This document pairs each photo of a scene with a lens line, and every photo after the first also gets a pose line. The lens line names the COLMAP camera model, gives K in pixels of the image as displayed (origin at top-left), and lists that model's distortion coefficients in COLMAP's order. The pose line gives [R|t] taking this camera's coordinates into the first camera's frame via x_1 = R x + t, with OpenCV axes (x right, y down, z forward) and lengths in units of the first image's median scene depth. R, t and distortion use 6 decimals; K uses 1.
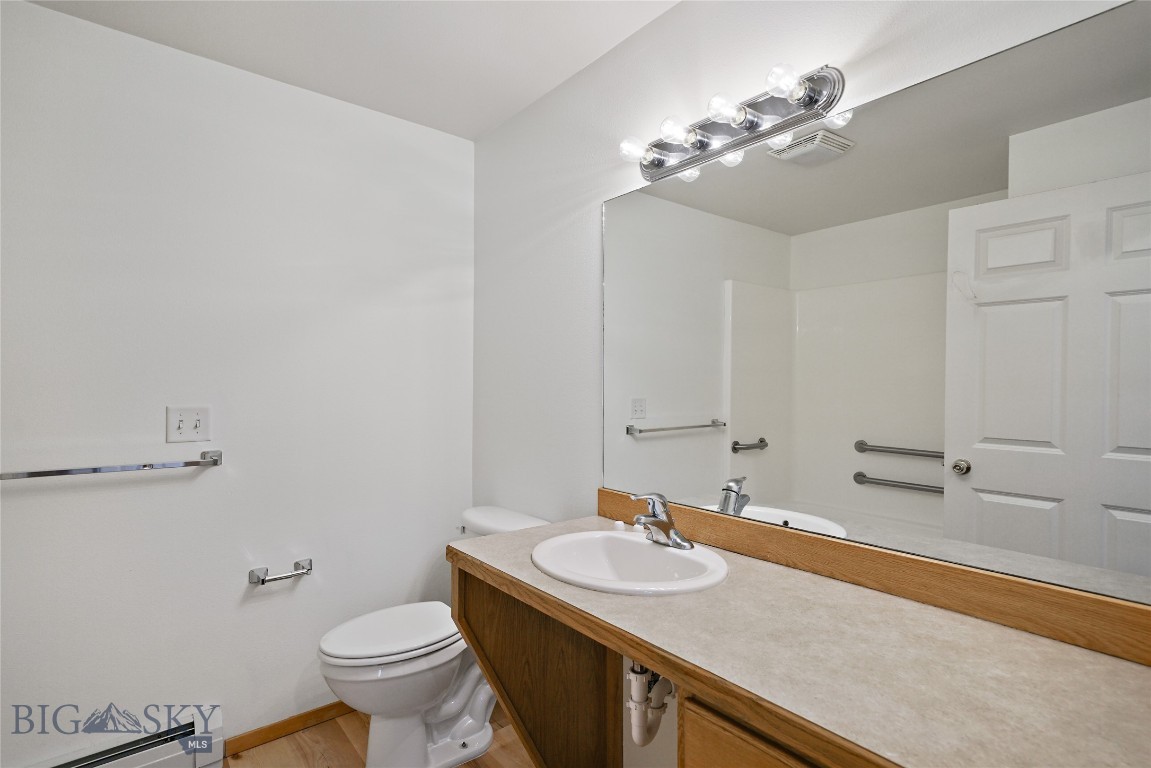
lens RADIAL K [[586.4, 0, 576.8], [0, 586.4, 387.4], [0, 0, 1]] dist [0.014057, -0.000132]
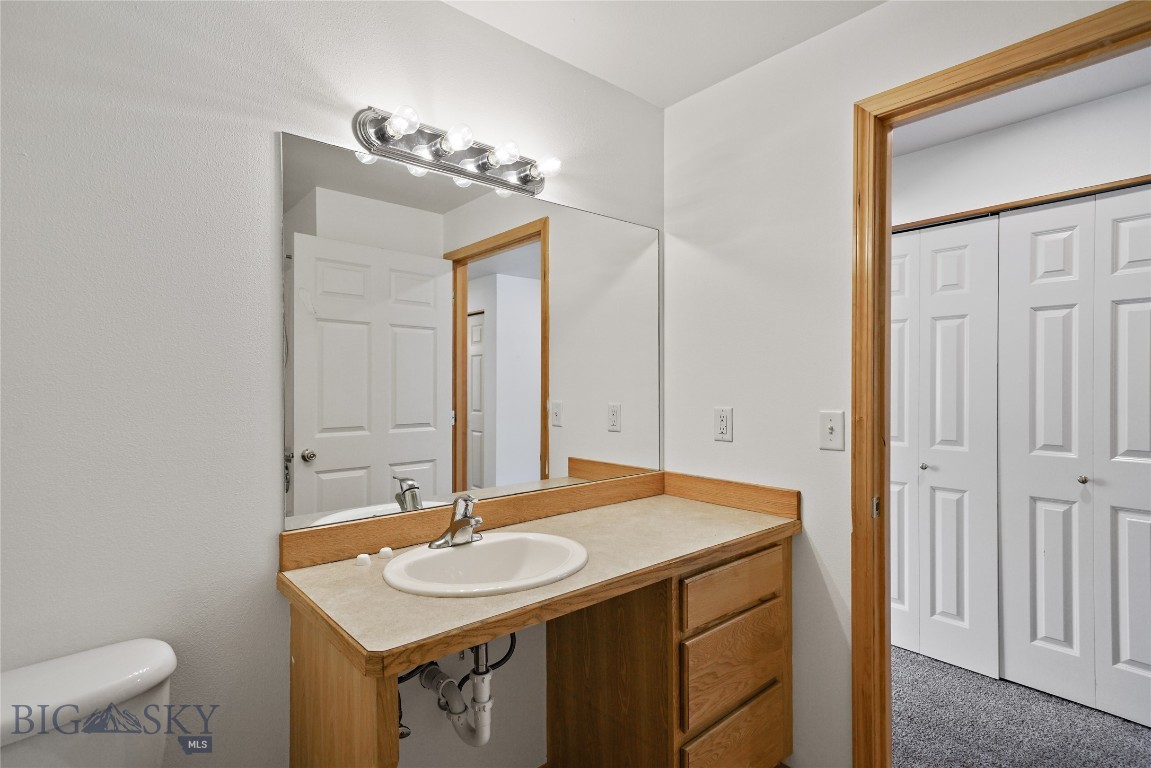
lens RADIAL K [[586.4, 0, 570.3], [0, 586.4, 388.0], [0, 0, 1]] dist [0.014057, -0.000132]
pose [[-0.052337, -0.012600, 0.998550, -1.040738], [0.012436, 0.999835, 0.013268, -0.016415], [-0.998552, 0.013112, -0.052172, 1.033583]]
